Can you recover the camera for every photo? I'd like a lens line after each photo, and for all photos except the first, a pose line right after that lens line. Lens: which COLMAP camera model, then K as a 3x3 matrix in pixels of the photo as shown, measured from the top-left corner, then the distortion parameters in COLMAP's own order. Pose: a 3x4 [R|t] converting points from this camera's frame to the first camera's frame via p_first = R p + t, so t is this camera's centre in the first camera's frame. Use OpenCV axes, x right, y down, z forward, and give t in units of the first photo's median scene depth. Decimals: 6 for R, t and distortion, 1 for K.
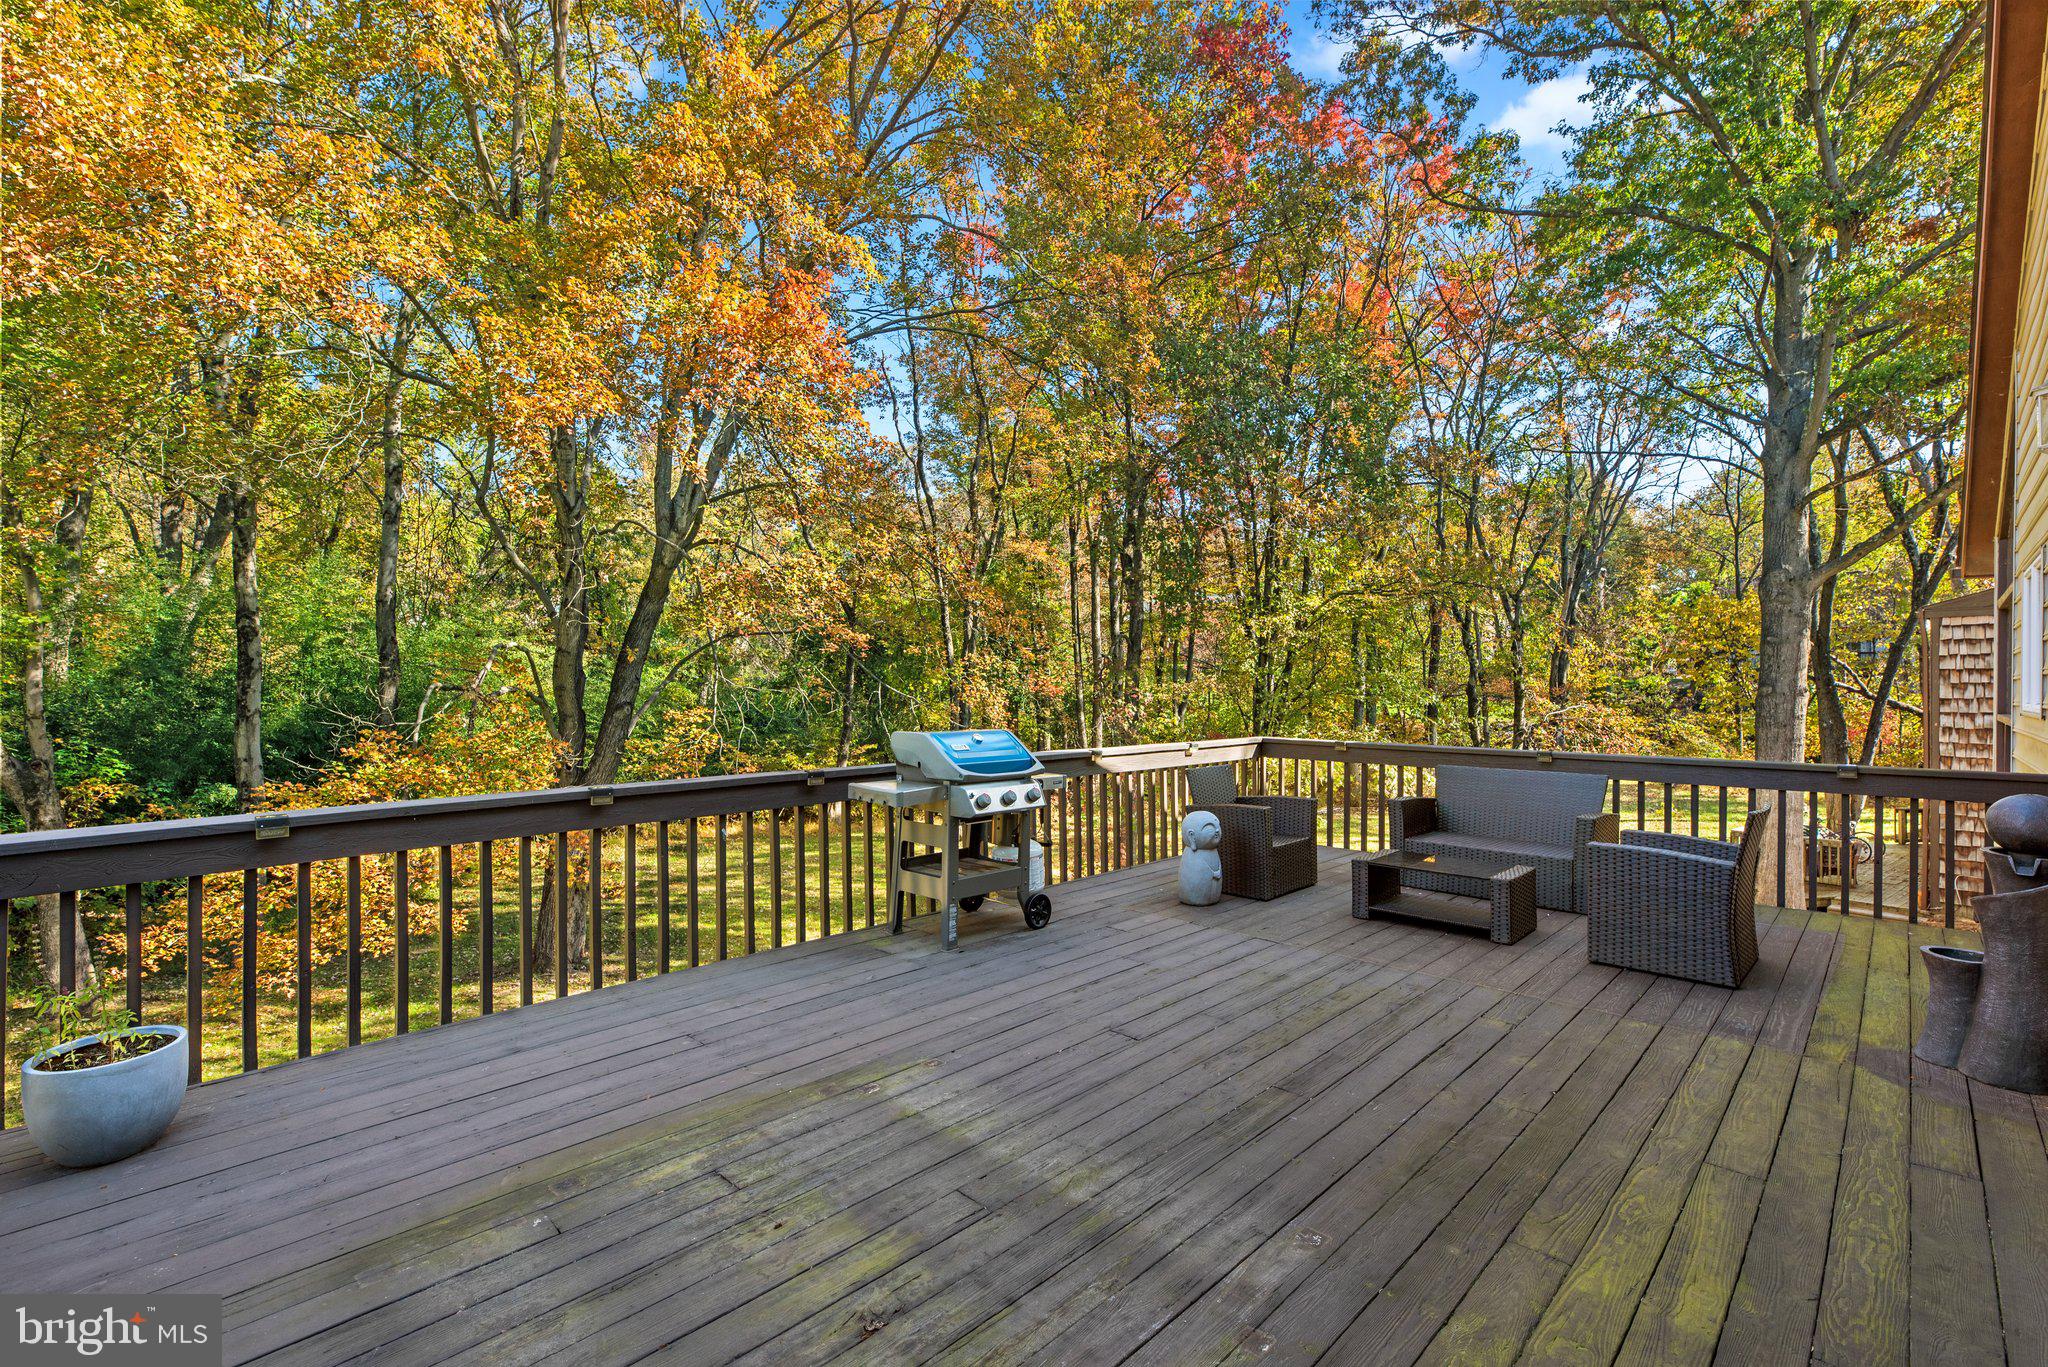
lens RADIAL K [[940.0, 0, 1037.4], [0, 940.0, 696.2], [0, 0, 1]] dist [0.001095, 0.001117]
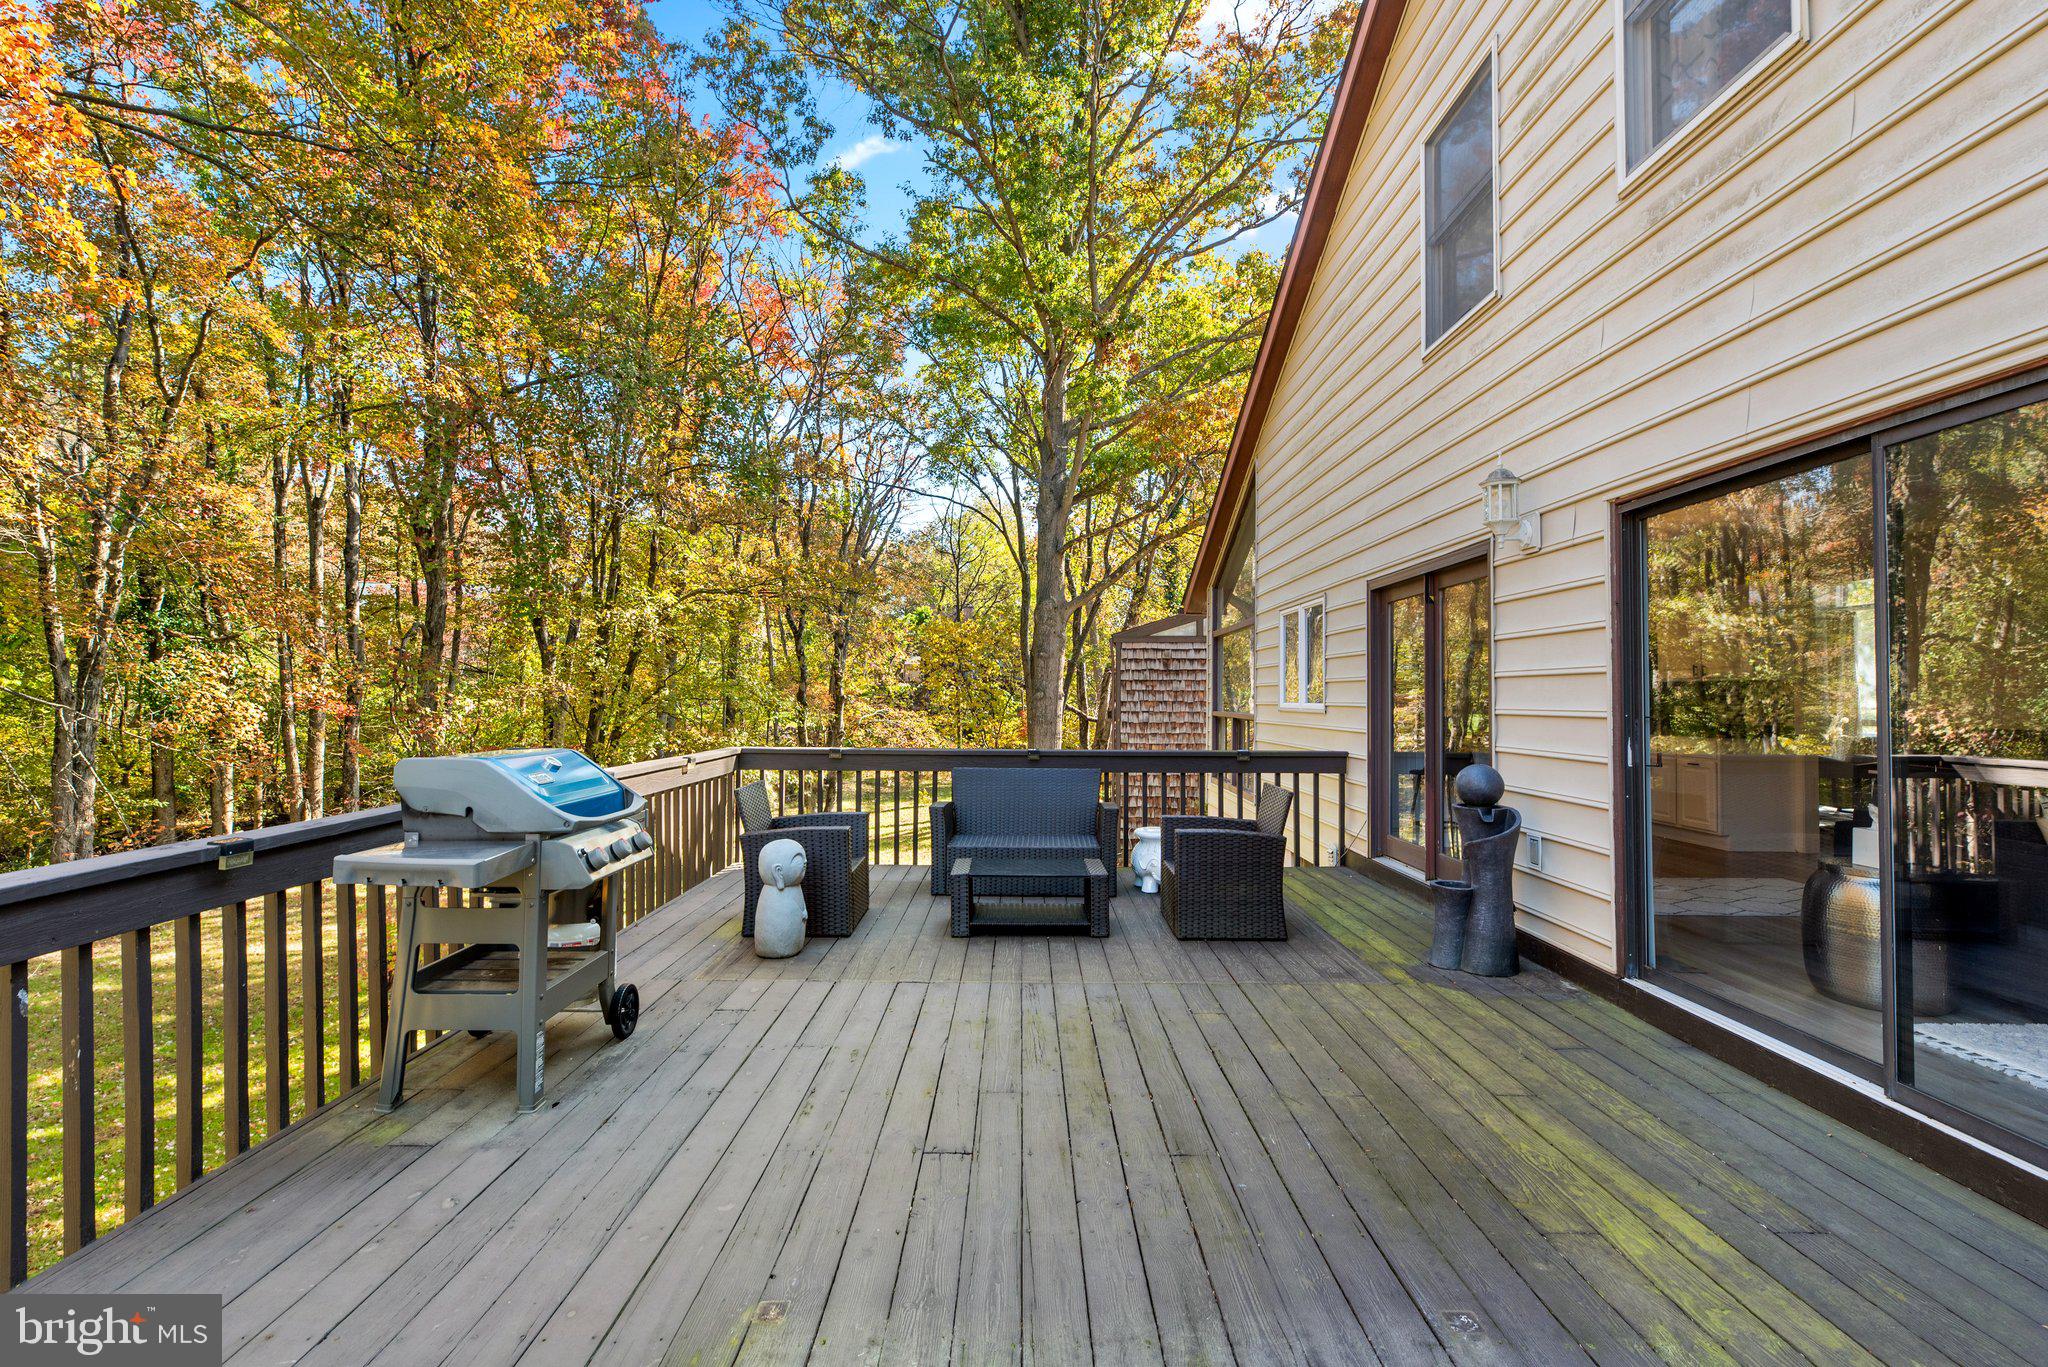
lens RADIAL K [[940.0, 0, 1042.2], [0, 940.0, 679.9], [0, 0, 1]] dist [0.001095, 0.001117]
pose [[0.716231, 0.011235, 0.697773, -0.285984], [0.005708, 0.999743, -0.021956, 0.003212], [-0.697840, 0.019709, 0.715983, 0.311374]]
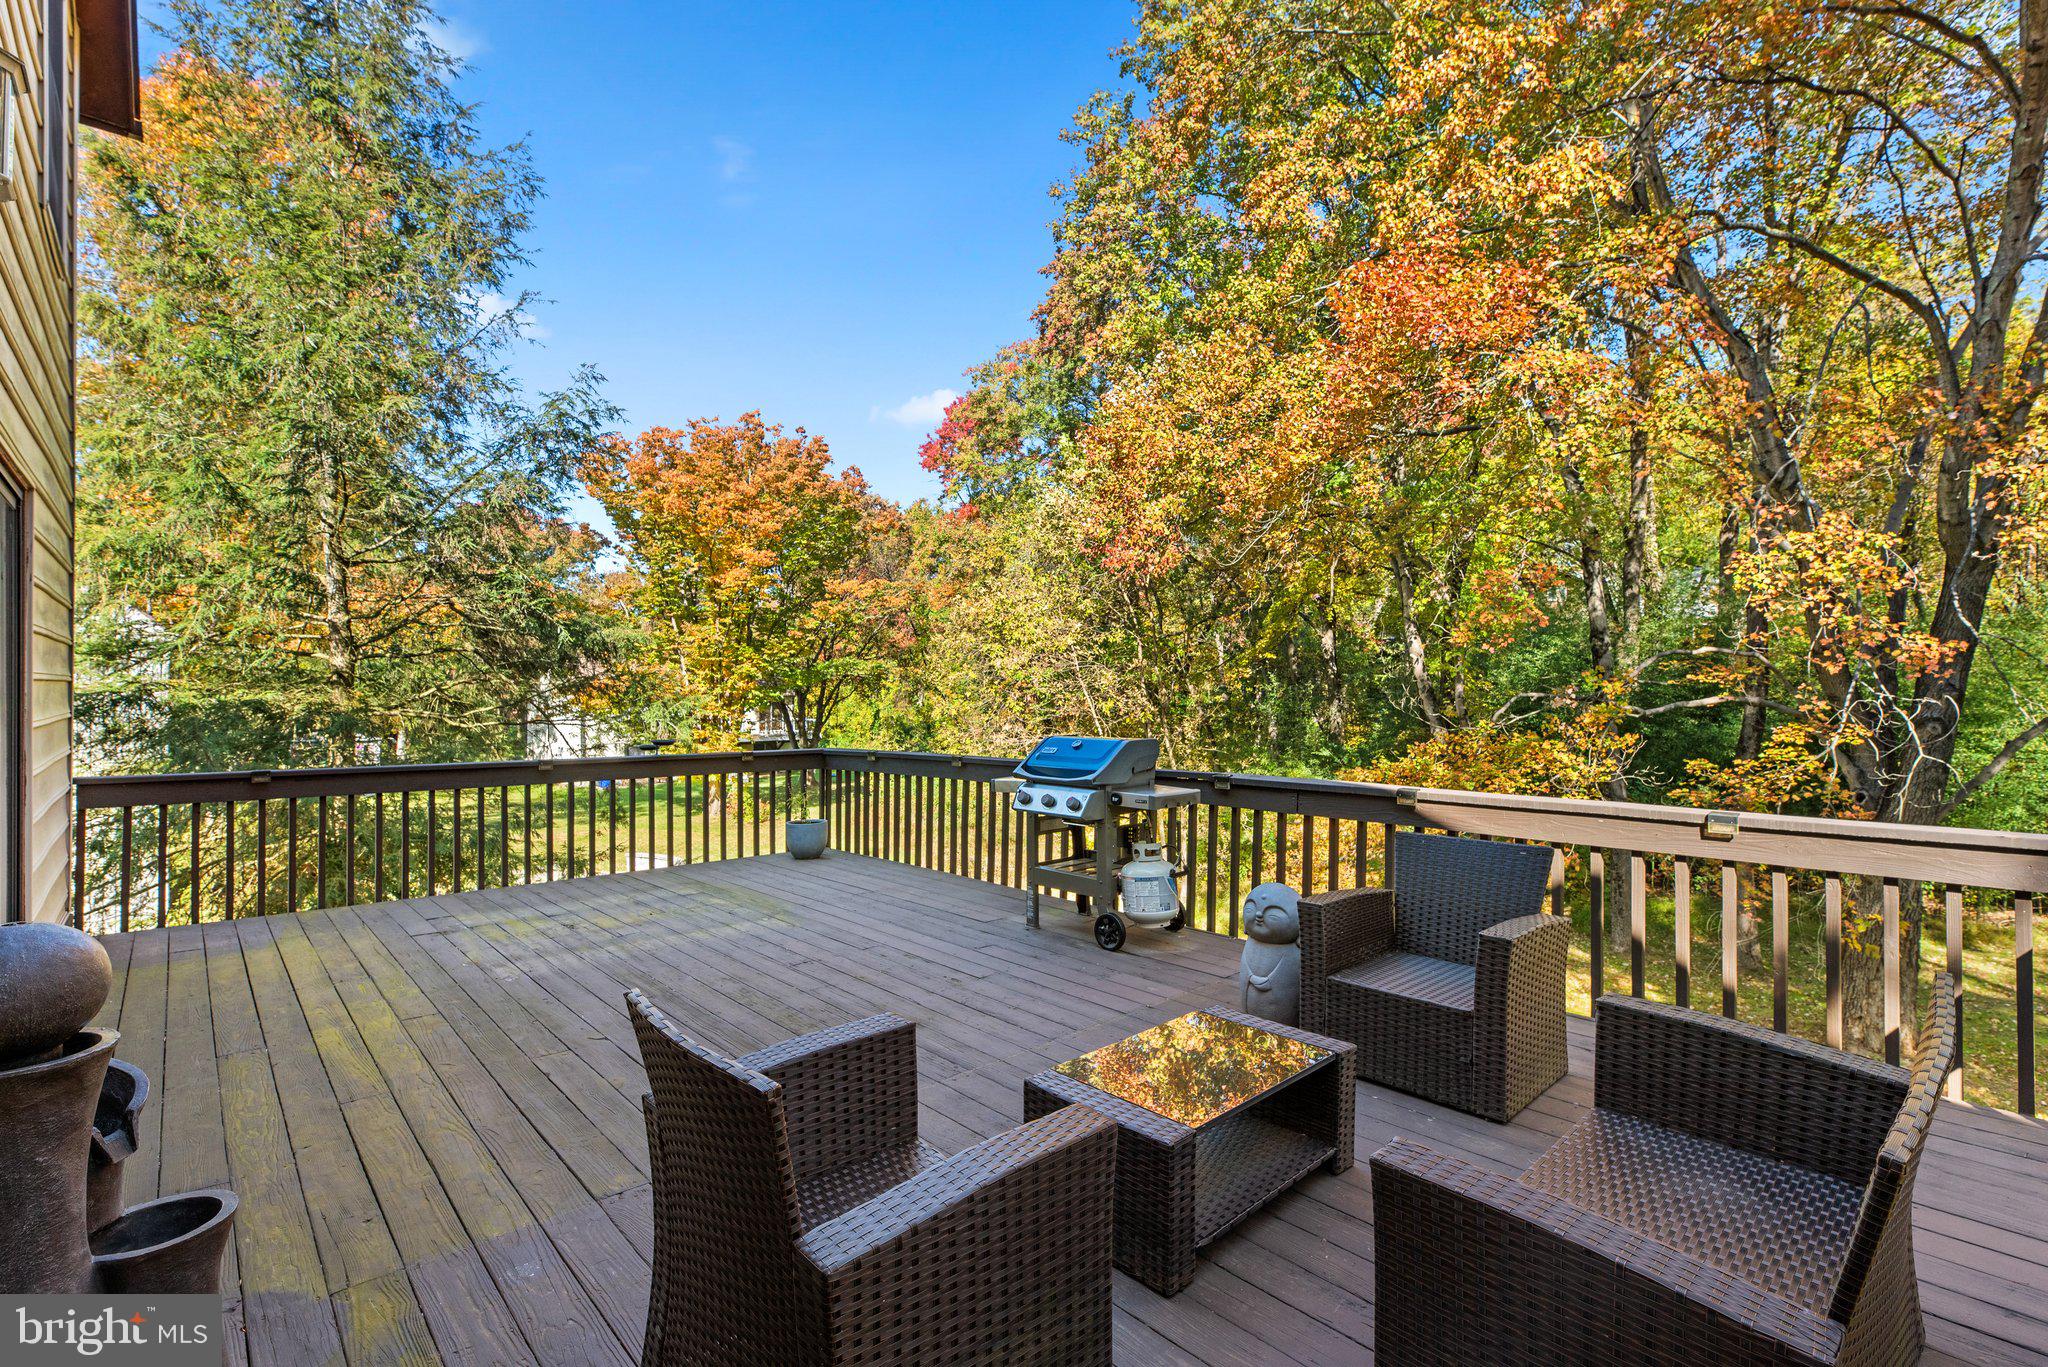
lens RADIAL K [[940.0, 0, 1014.7], [0, 940.0, 693.8], [0, 0, 1]] dist [0.001095, 0.001117]
pose [[-0.094003, -0.004008, -0.995564, 1.032376], [-0.009135, 0.999953, -0.003163, -0.007570], [0.995530, 0.008797, -0.094035, 1.073432]]
